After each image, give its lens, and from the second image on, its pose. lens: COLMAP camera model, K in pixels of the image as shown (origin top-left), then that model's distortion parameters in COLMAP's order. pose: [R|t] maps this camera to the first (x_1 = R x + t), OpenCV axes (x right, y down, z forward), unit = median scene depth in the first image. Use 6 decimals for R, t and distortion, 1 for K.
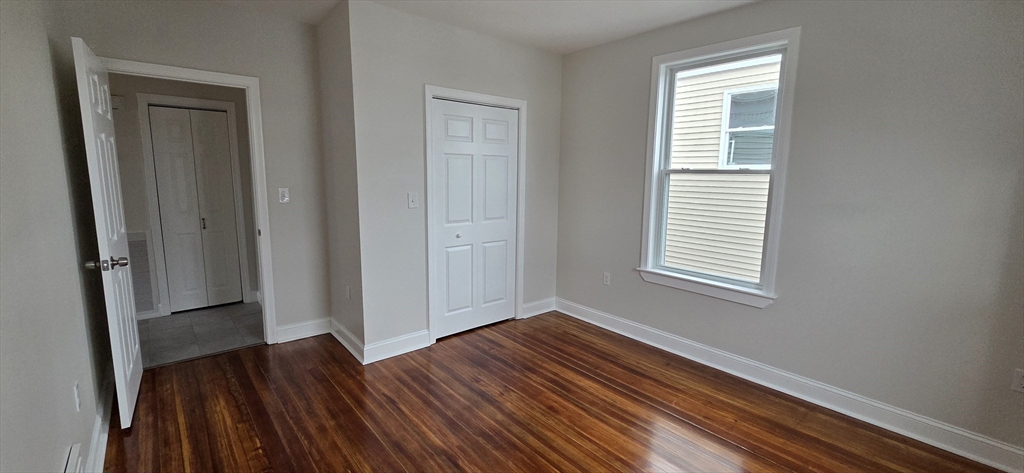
lens RADIAL K [[425.6, 0, 517.2], [0, 425.6, 237.0], [0, 0, 1]] dist [0.014673, 0.000555]
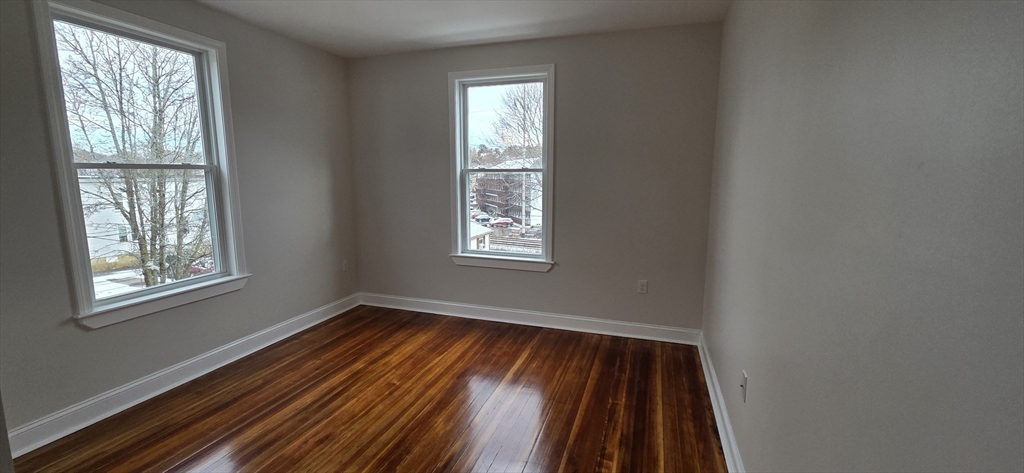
lens RADIAL K [[425.6, 0, 515.4], [0, 425.6, 238.9], [0, 0, 1]] dist [0.014673, 0.000555]
pose [[-0.540952, -0.136010, 0.829984, -0.810256], [0.111869, 0.966434, 0.231281, -0.155360], [-0.833581, 0.217961, -0.507579, 1.034092]]
